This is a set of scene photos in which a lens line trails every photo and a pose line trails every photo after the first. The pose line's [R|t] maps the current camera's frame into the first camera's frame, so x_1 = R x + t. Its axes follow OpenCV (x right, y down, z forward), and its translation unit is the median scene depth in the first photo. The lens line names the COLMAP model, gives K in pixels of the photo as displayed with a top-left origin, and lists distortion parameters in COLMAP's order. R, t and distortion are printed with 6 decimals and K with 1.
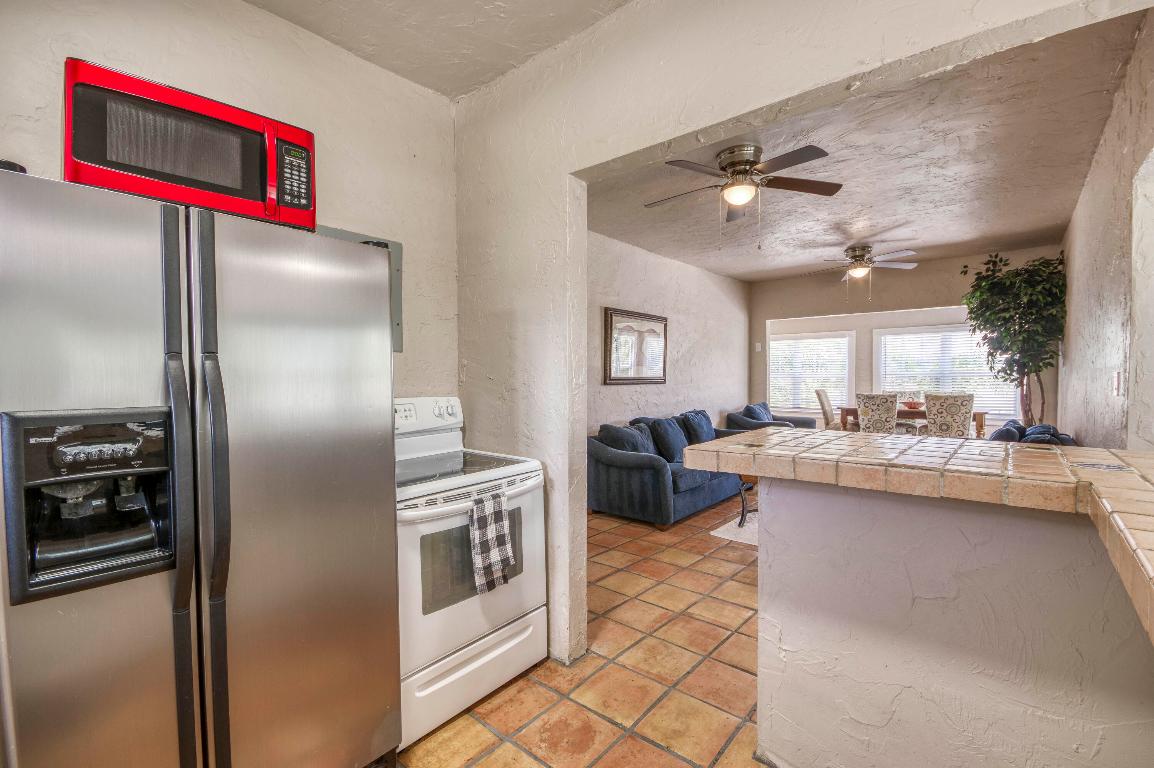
lens RADIAL K [[504.3, 0, 577.9], [0, 504.3, 389.5], [0, 0, 1]] dist [-0.004163, -0.006062]
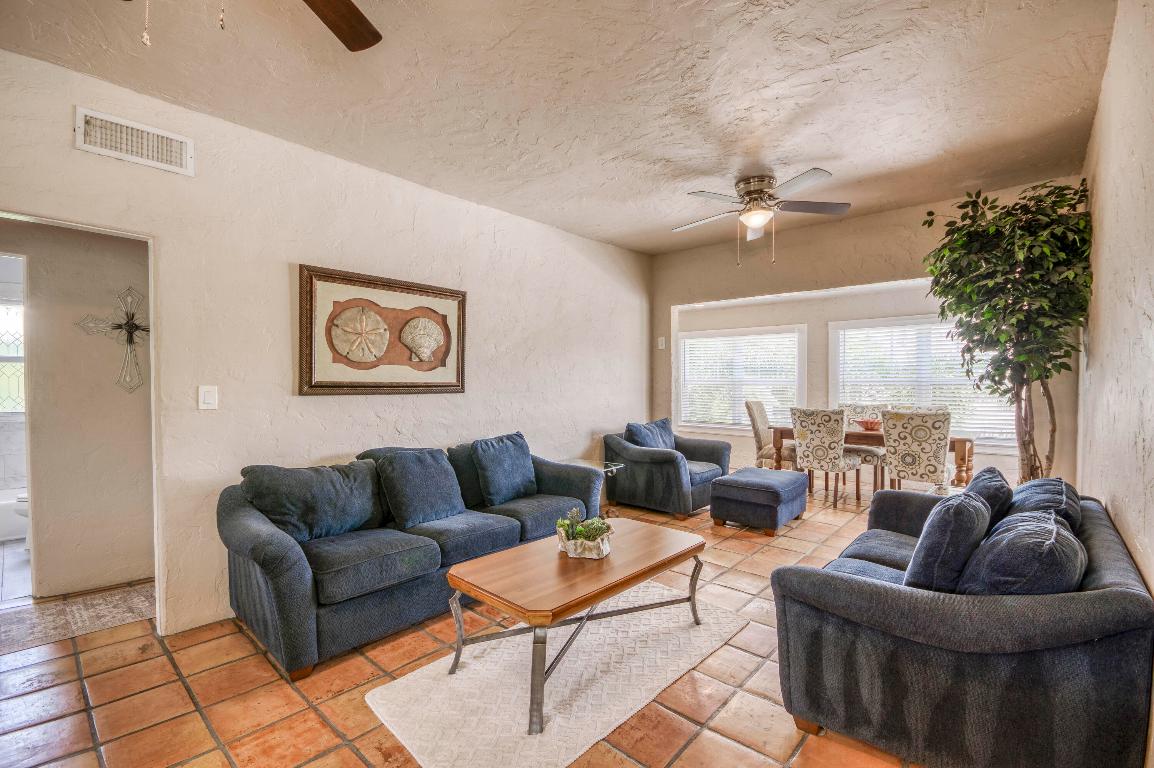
lens RADIAL K [[504.3, 0, 582.4], [0, 504.3, 389.7], [0, 0, 1]] dist [-0.004163, -0.006062]
pose [[0.999817, 0.008076, -0.017360, 0.355377], [-0.008265, 0.999907, -0.010844, -0.010334], [0.017271, 0.010985, 0.999790, 0.368947]]
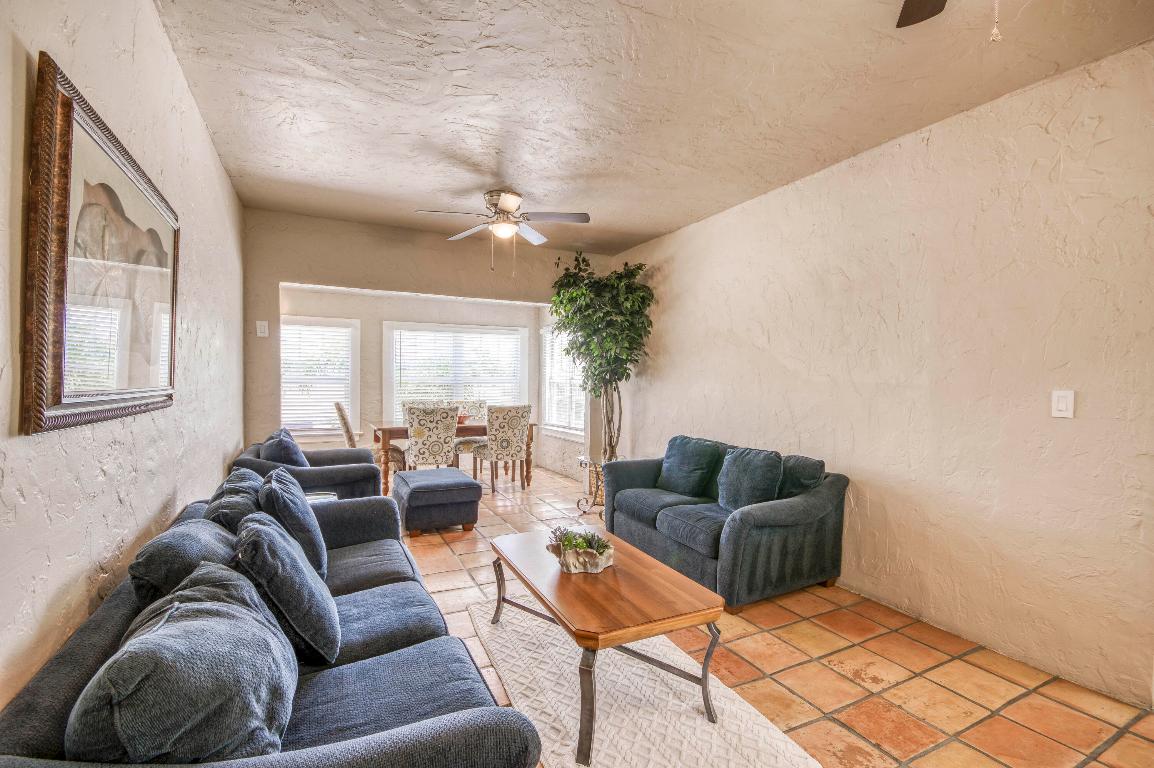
lens RADIAL K [[520.2, 0, 584.3], [0, 520.2, 386.4], [0, 0, 1]] dist [0.000694, -0.000132]
pose [[0.370665, -0.000294, 0.928767, -0.046448], [0.011174, 0.999929, -0.004143, -0.020675], [-0.928699, 0.011914, 0.370642, 0.655099]]
